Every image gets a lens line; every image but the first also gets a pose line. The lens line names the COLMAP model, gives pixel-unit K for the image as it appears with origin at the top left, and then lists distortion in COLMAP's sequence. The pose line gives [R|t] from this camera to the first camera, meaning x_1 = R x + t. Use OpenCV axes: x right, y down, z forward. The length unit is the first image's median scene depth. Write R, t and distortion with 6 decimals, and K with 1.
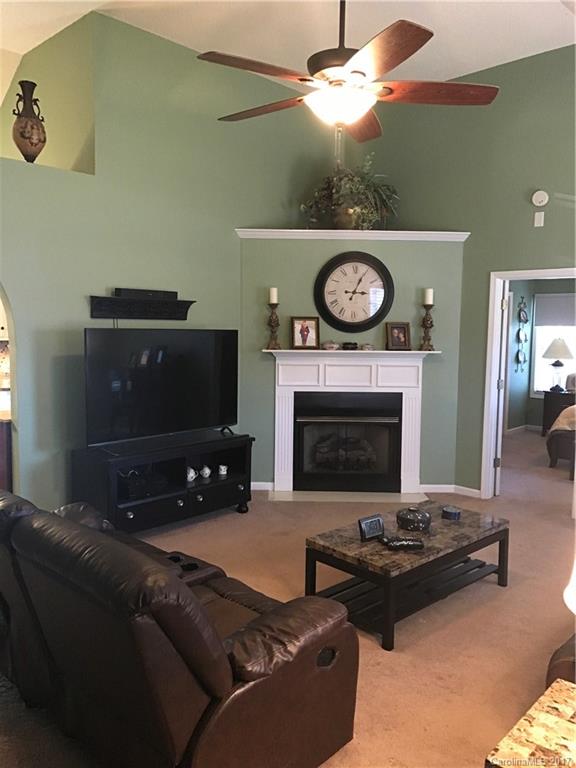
lens RADIAL K [[634.2, 0, 286.9], [0, 634.2, 385.3], [0, 0, 1]] dist [0.031276, -0.031796]
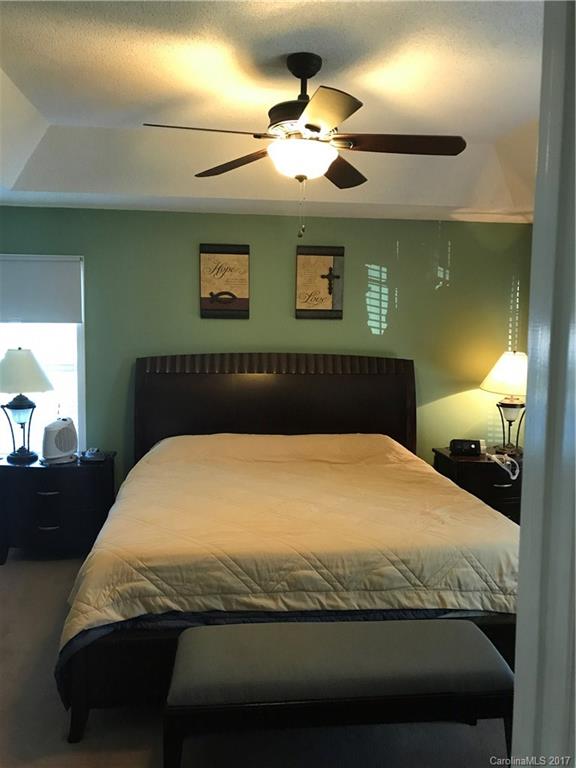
lens RADIAL K [[634.2, 0, 287.9], [0, 634.2, 384.3], [0, 0, 1]] dist [0.031276, -0.031796]
pose [[0.631615, -0.074706, 0.771674, 0.297219], [0.065281, 0.996936, 0.043081, -0.085794], [-0.772529, 0.023166, 0.634557, 0.868207]]
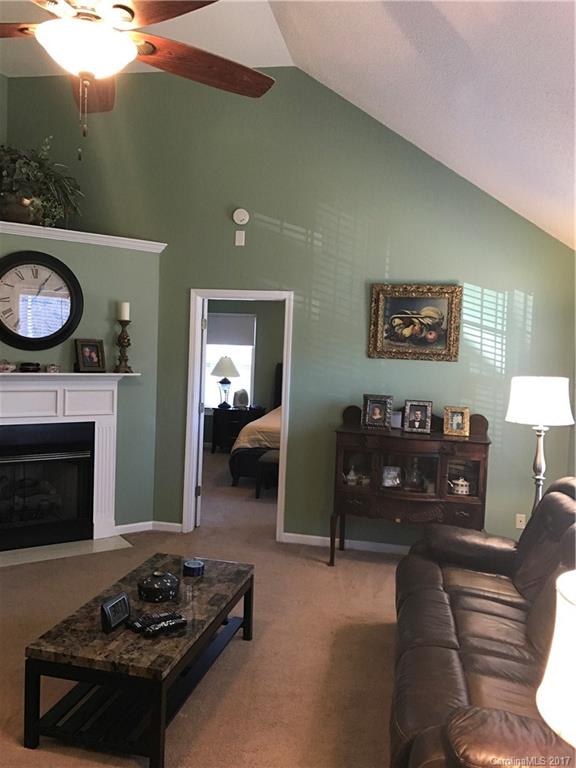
lens RADIAL K [[634.2, 0, 293.1], [0, 634.2, 379.8], [0, 0, 1]] dist [0.031276, -0.031796]
pose [[0.837070, -0.012110, 0.546962, -0.063892], [0.027255, 0.999437, -0.019582, -0.021005], [-0.546417, 0.031299, 0.836928, 0.138786]]
